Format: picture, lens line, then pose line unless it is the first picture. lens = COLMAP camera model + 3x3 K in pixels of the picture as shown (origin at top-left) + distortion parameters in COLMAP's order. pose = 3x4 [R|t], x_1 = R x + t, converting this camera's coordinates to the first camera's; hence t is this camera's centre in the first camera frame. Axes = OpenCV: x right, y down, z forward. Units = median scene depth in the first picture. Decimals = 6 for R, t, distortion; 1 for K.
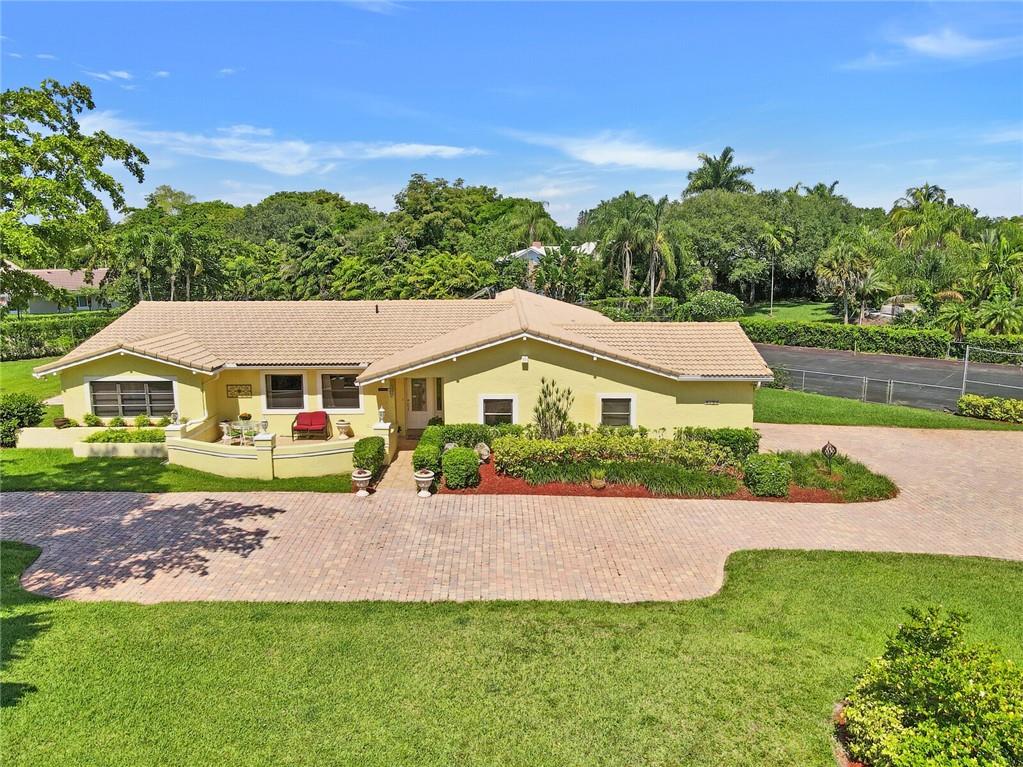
lens RADIAL K [[773.4, 0, 511.5], [0, 773.4, 383.5], [0, 0, 1]] dist [-0.008309, -0.001075]
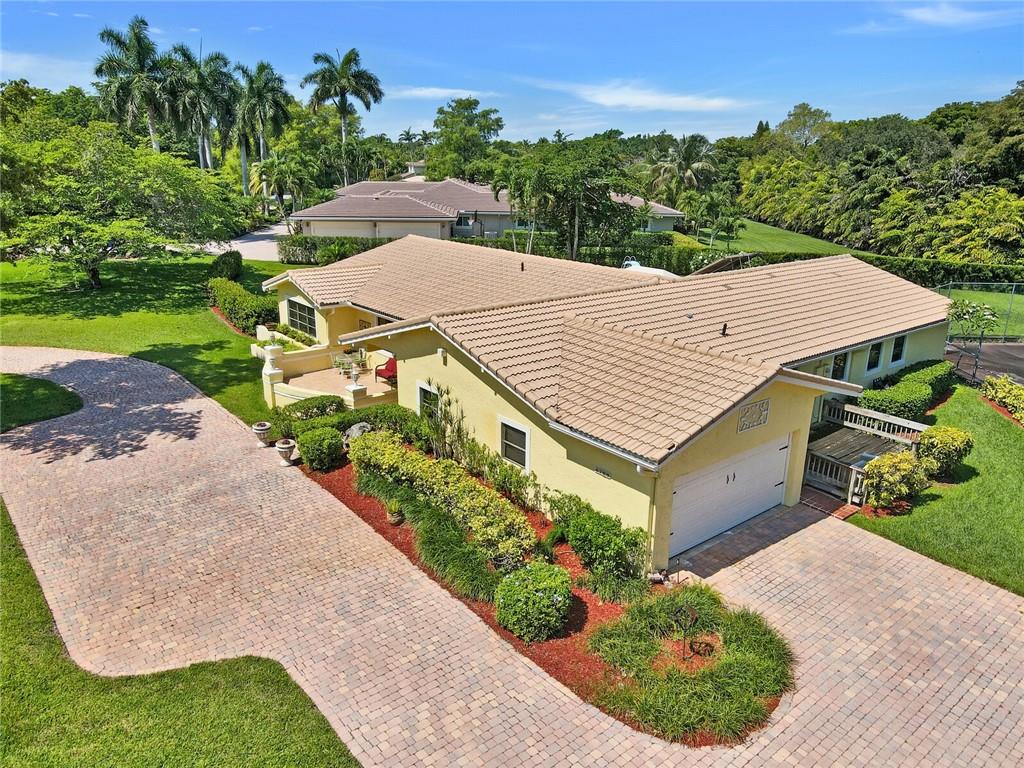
lens RADIAL K [[726.3, 0, 512.2], [0, 726.3, 427.3], [0, 0, 1]] dist [-0.000264, 0.000113]
pose [[0.628147, 0.281227, -0.725495, 0.716871], [-0.149875, 0.958669, 0.241850, -0.168426], [0.763524, -0.043184, 0.644333, 0.583236]]
